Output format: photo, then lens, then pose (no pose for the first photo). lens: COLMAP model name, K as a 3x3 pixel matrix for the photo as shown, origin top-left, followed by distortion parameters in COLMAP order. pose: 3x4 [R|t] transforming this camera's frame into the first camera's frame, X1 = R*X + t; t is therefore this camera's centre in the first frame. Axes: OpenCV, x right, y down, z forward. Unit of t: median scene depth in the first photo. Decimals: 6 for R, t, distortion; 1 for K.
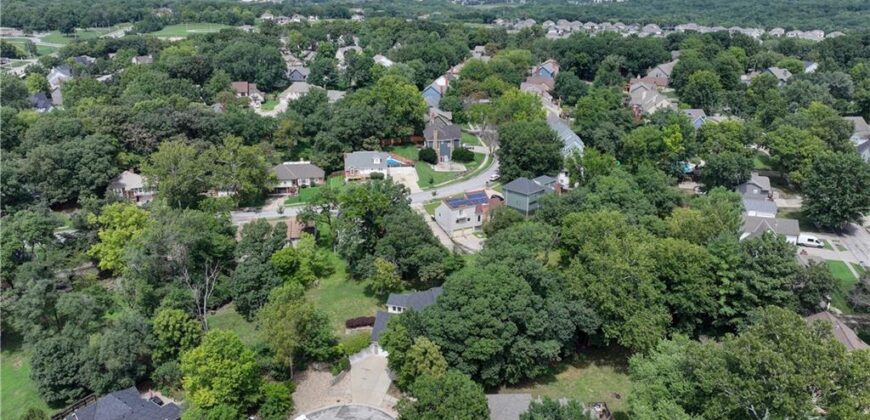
lens RADIAL K [[606.6, 0, 438.5], [0, 606.6, 210.4], [0, 0, 1]] dist [-0.001571, 0.013291]
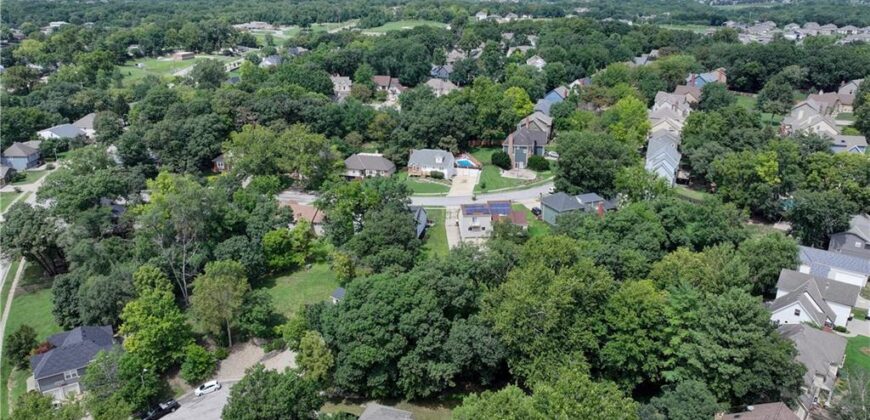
lens RADIAL K [[606.6, 0, 438.3], [0, 606.6, 211.8], [0, 0, 1]] dist [-0.001571, 0.013291]
pose [[0.926578, 0.127651, -0.353778, 0.265590], [-0.126486, 0.991614, 0.026518, -0.023092], [0.354196, 0.020177, 0.934953, 0.062457]]
